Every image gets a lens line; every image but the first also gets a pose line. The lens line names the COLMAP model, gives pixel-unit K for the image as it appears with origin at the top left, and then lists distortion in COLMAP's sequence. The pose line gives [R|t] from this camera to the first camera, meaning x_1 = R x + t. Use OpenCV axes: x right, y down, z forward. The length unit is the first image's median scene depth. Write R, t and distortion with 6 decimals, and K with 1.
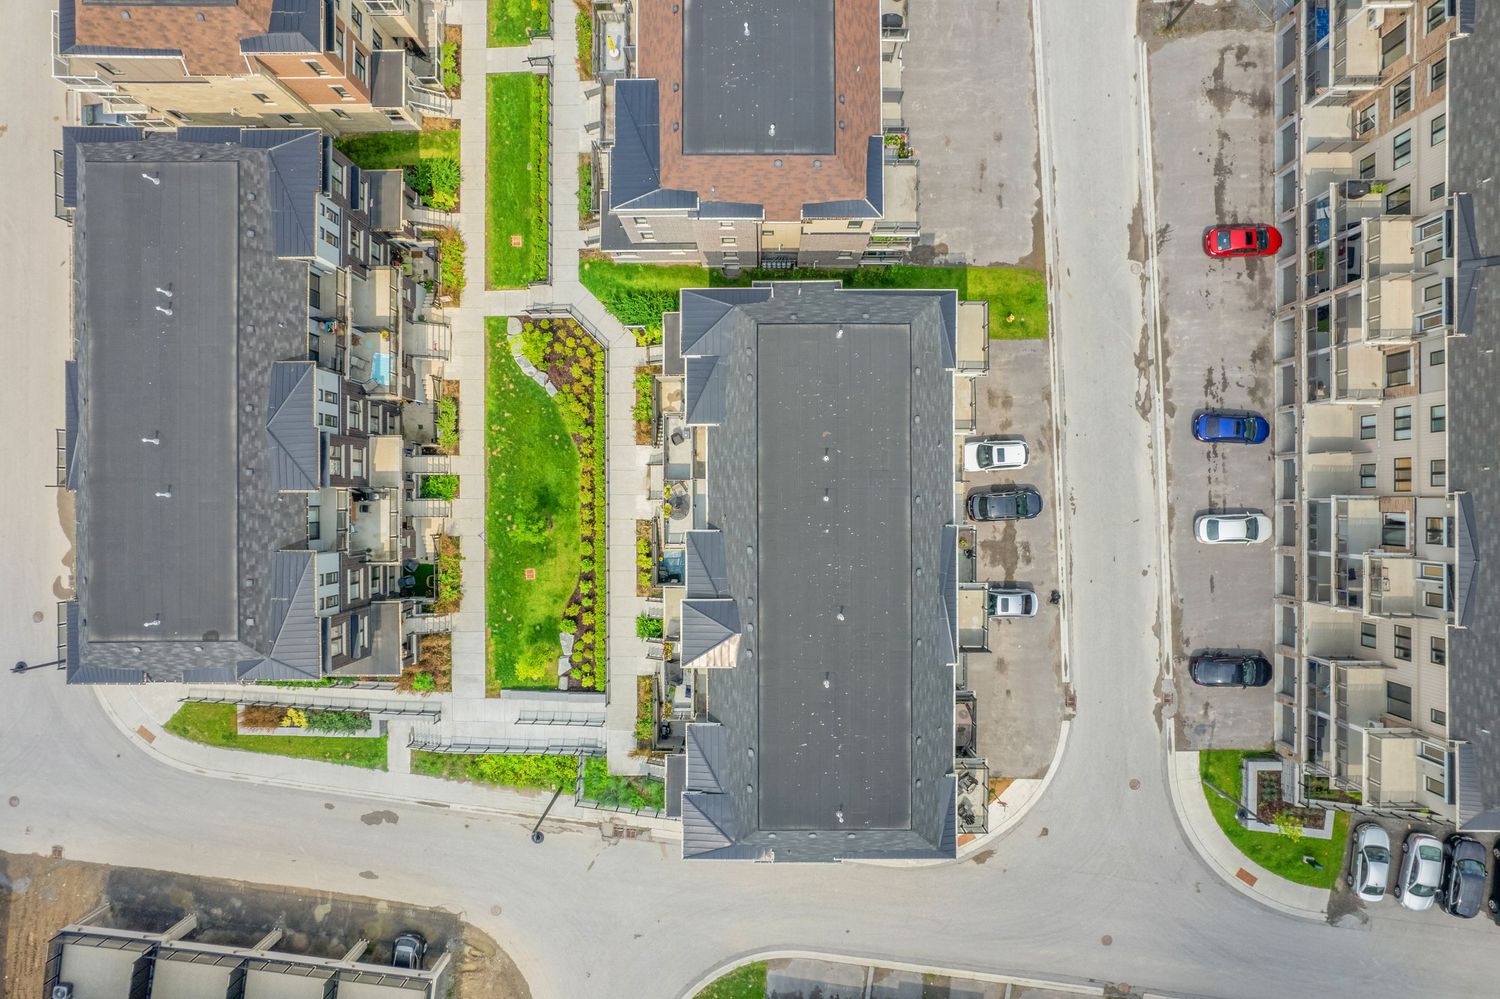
lens RADIAL K [[936.9, 0, 748.5], [0, 936.9, 500.8], [0, 0, 1]] dist [-0.062492, 0.040753]
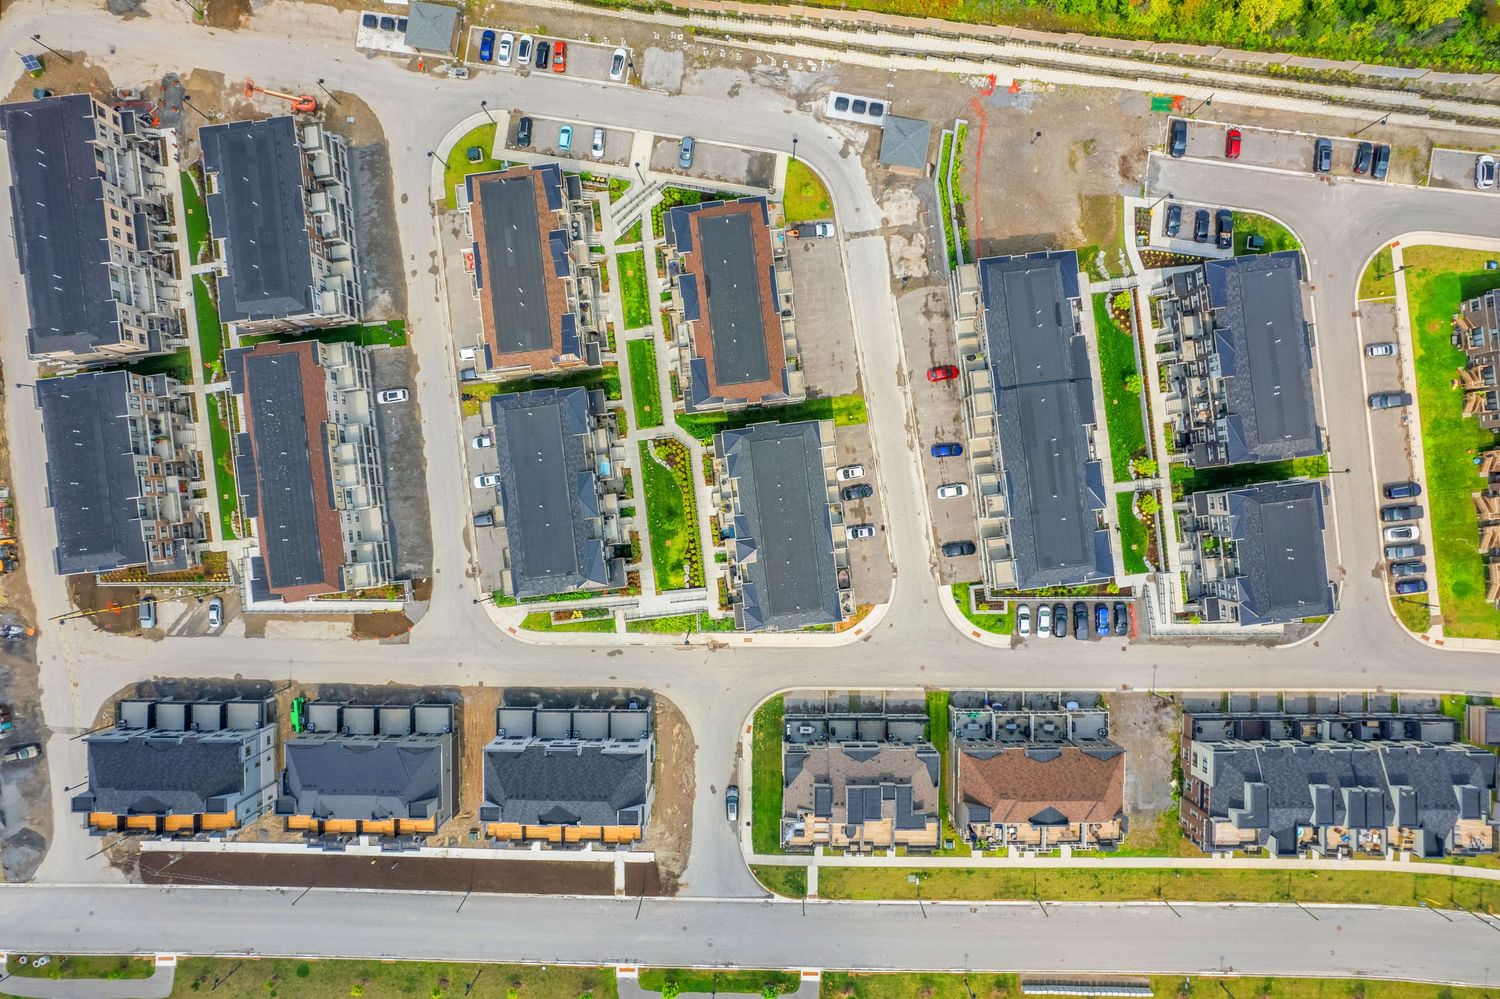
lens RADIAL K [[1194.9, 0, 740.7], [0, 1194.9, 504.6], [0, 0, 1]] dist [-0.063967, -0.000977]
pose [[0.993304, -0.115527, 0.000789, -0.035951], [0.115528, 0.993304, -0.001109, 0.003511], [-0.000655, 0.001193, 0.999999, -2.140457]]
